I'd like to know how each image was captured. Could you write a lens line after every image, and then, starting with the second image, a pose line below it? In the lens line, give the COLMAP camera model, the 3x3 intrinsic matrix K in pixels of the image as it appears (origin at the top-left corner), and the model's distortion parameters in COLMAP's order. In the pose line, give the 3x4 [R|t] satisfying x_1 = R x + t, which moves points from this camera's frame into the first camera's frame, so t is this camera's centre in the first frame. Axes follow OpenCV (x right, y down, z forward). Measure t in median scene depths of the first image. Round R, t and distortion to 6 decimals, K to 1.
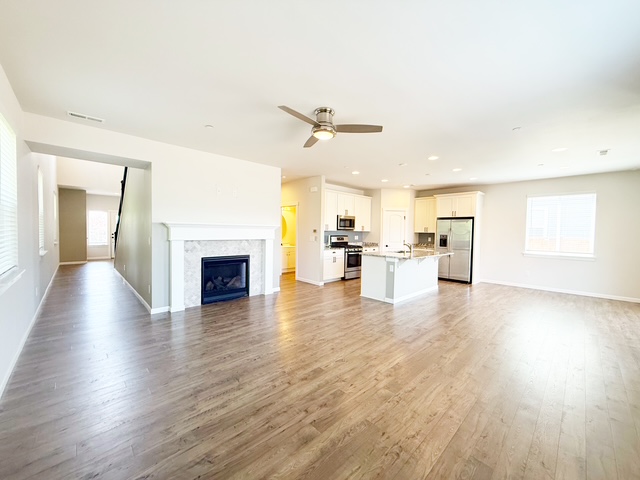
lens RADIAL K [[254.8, 0, 320.6], [0, 254.8, 239.1], [0, 0, 1]] dist [0.001885, 0.000117]
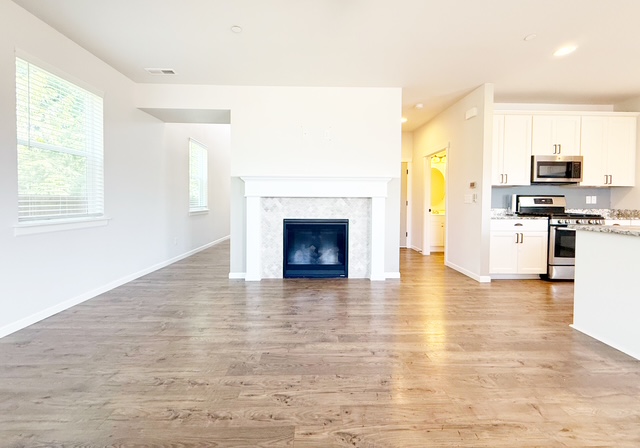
lens RADIAL K [[255.6, 0, 321.5], [0, 255.6, 206.3], [0, 0, 1]] dist [-0.001855, -0.000028]
pose [[0.736227, 0.000986, -0.676733, 0.129756], [-0.016299, 0.999735, -0.016275, 0.035048], [0.676538, 0.023013, 0.736048, 0.387911]]
